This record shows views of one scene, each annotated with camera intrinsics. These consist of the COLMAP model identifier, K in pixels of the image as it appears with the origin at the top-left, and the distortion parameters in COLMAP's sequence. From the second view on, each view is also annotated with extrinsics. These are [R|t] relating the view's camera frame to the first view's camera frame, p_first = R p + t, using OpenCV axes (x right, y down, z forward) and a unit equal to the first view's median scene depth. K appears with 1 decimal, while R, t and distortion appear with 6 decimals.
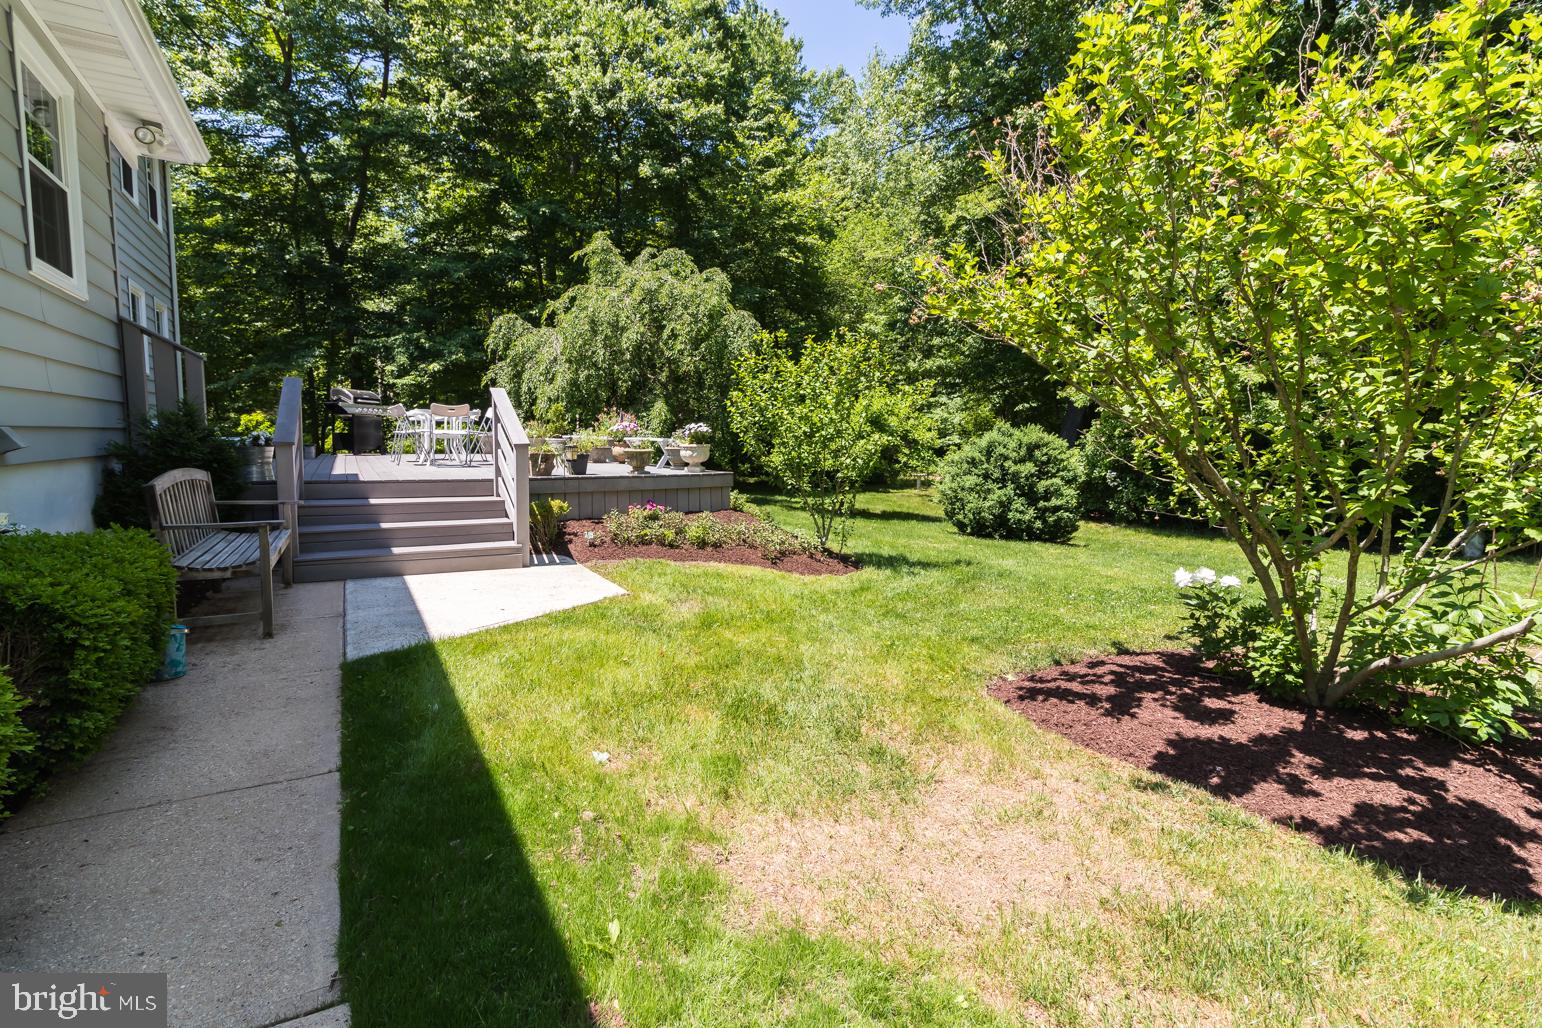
lens RADIAL K [[720.5, 0, 766.8], [0, 720.5, 494.6], [0, 0, 1]] dist [0.003031, 0.000242]
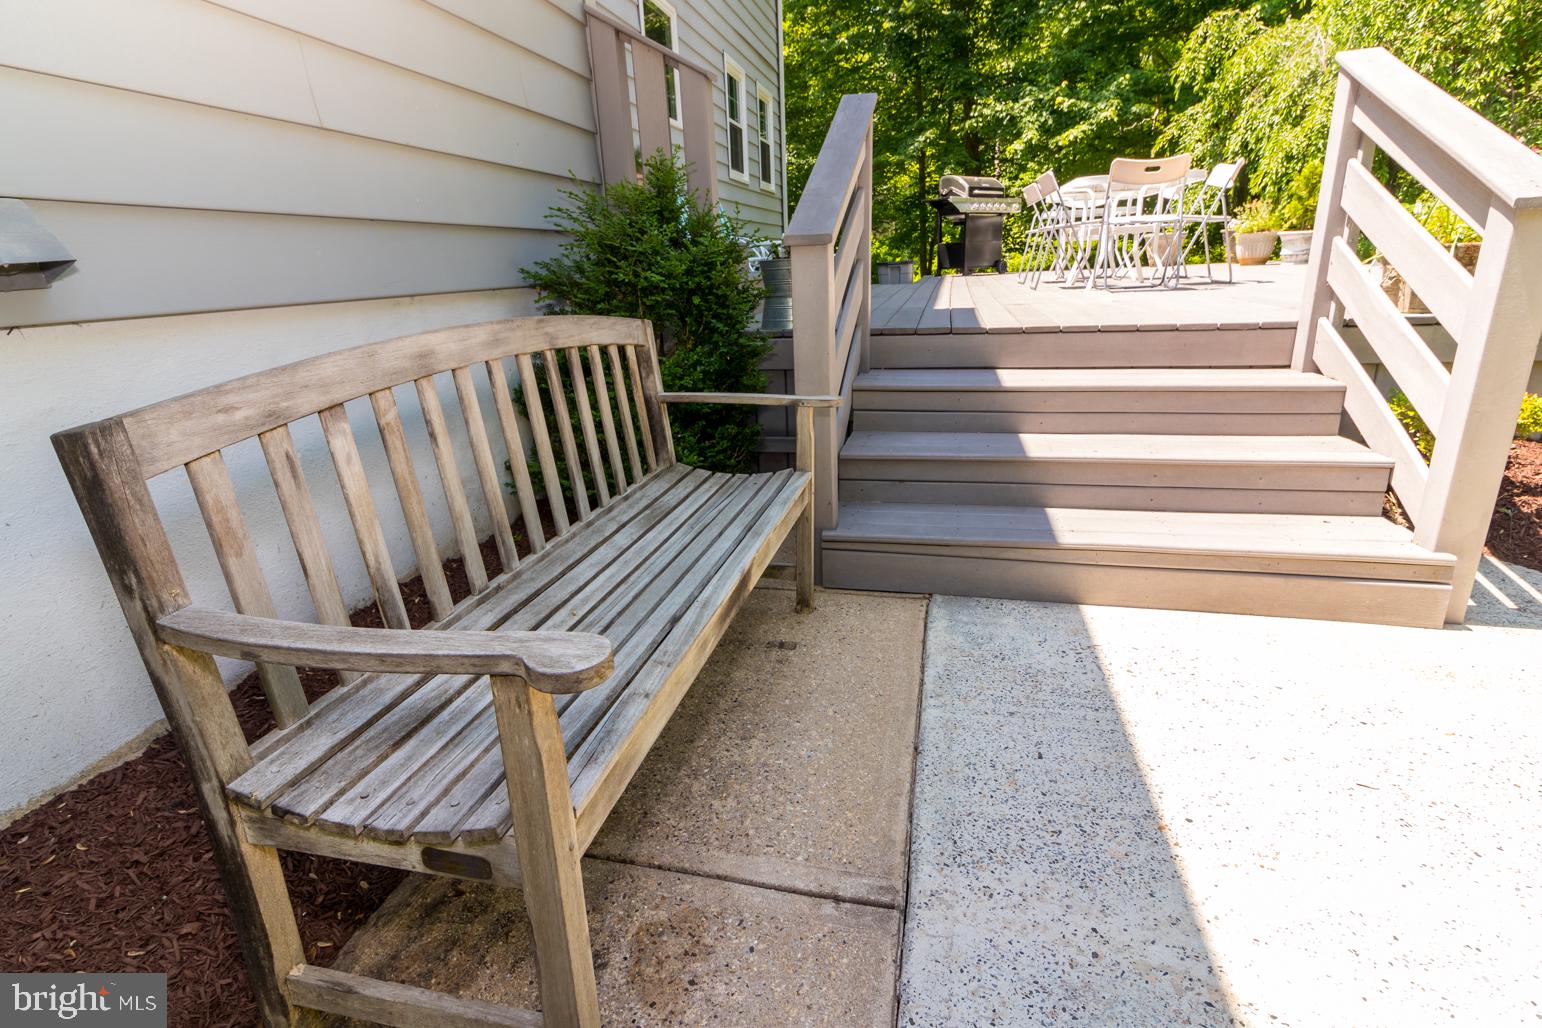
lens RADIAL K [[720.5, 0, 766.8], [0, 720.5, 494.6], [0, 0, 1]] dist [0.003031, 0.000242]
pose [[0.716746, 0.170197, -0.676246, -0.199744], [-0.003934, 0.970730, 0.240143, -0.015266], [0.697324, -0.169461, 0.696436, 0.343077]]
